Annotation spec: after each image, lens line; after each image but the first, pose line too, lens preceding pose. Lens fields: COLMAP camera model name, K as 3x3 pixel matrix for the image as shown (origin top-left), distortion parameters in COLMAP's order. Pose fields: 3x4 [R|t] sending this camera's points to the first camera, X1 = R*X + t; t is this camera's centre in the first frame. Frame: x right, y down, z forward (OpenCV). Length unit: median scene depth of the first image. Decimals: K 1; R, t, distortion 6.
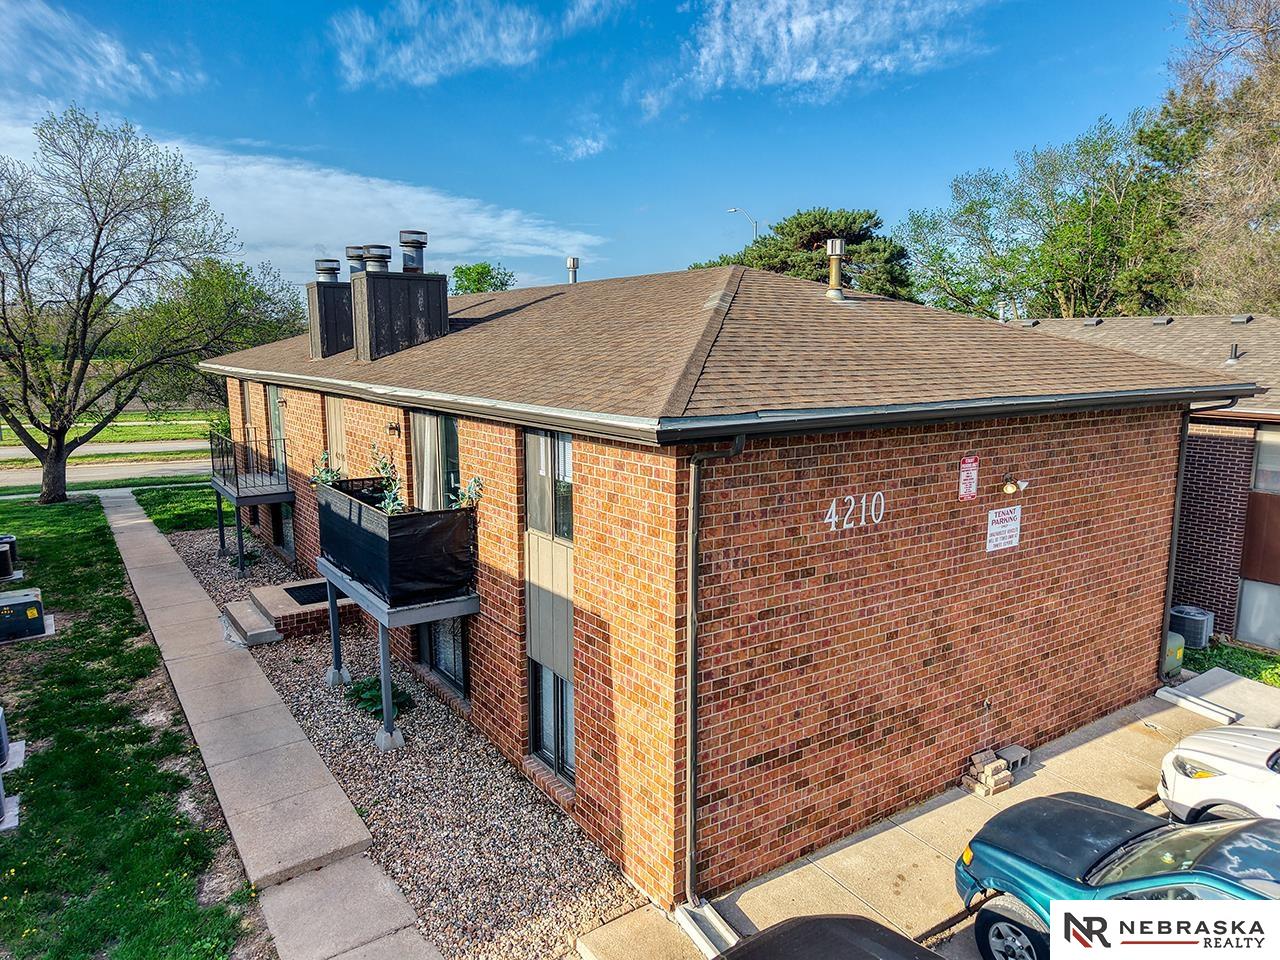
lens RADIAL K [[878.4, 0, 640.0], [0, 878.4, 480.0], [0, 0, 1]] dist [0.000290, -0.001587]
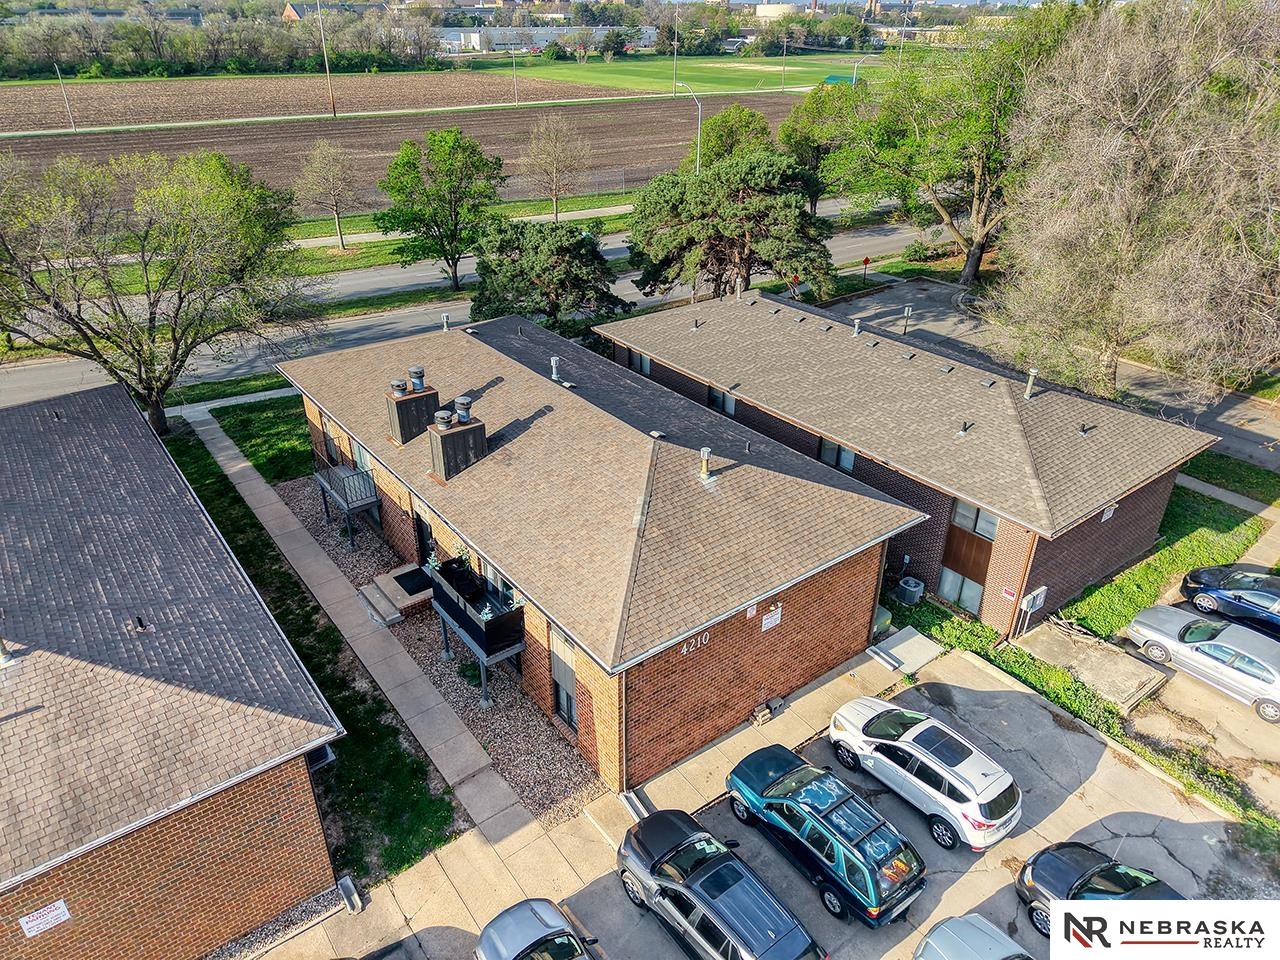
lens RADIAL K [[880.7, 0, 650.2], [0, 880.7, 478.9], [0, 0, 1]] dist [-0.011783, -0.002621]
pose [[0.998530, -0.017887, 0.051157, 0.011904], [0.000268, 0.945583, 0.325381, -1.081101], [-0.054193, -0.324889, 0.944198, -1.013527]]
